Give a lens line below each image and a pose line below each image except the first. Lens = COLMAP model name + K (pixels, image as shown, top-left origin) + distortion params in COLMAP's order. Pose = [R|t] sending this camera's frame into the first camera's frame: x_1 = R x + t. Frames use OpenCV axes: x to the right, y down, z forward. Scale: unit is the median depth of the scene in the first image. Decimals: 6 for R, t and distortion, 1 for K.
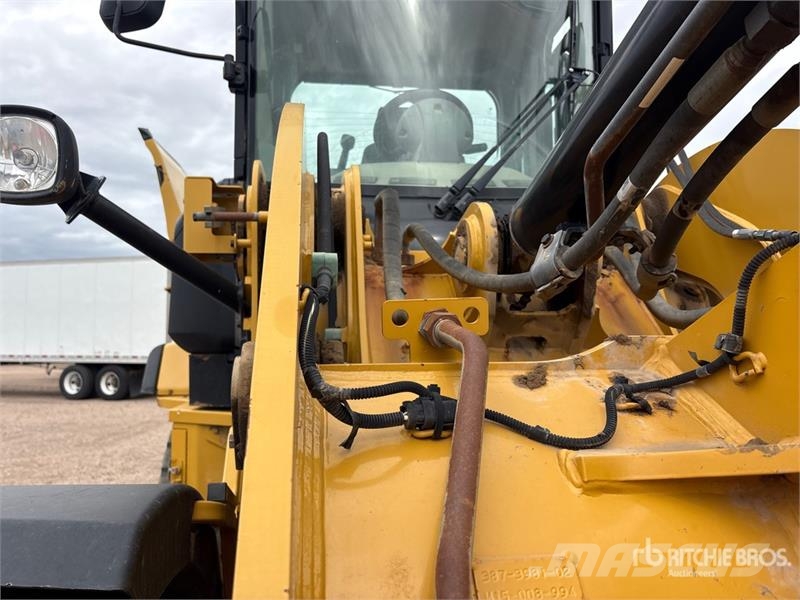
lens RADIAL K [[604.5, 0, 406.0], [0, 604.5, 300.3], [0, 0, 1]] dist [0.030289, -0.034253]
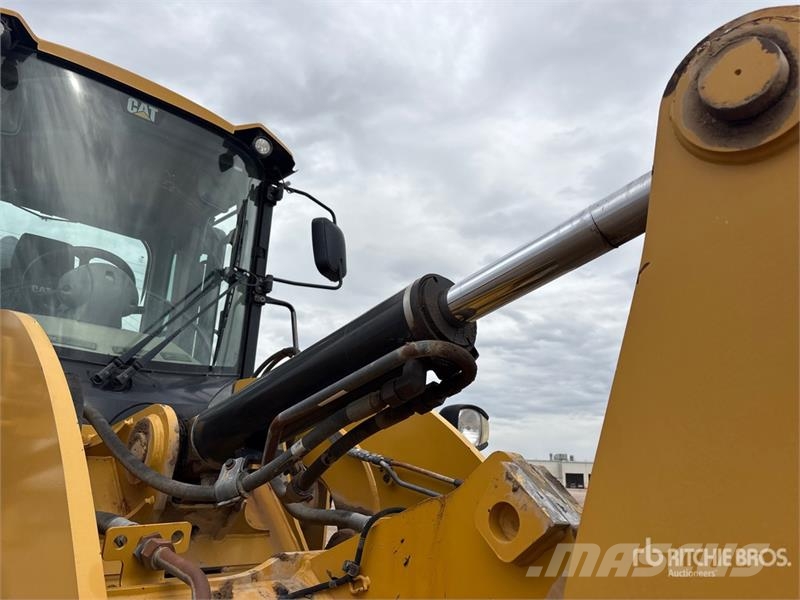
lens RADIAL K [[604.5, 0, 406.0], [0, 604.5, 300.3], [0, 0, 1]] dist [0.030289, -0.034253]
pose [[0.793970, 0.208559, 0.571065, -0.309011], [-0.094346, 0.970206, -0.223157, -0.195974], [-0.600592, 0.123302, 0.789991, -0.335668]]
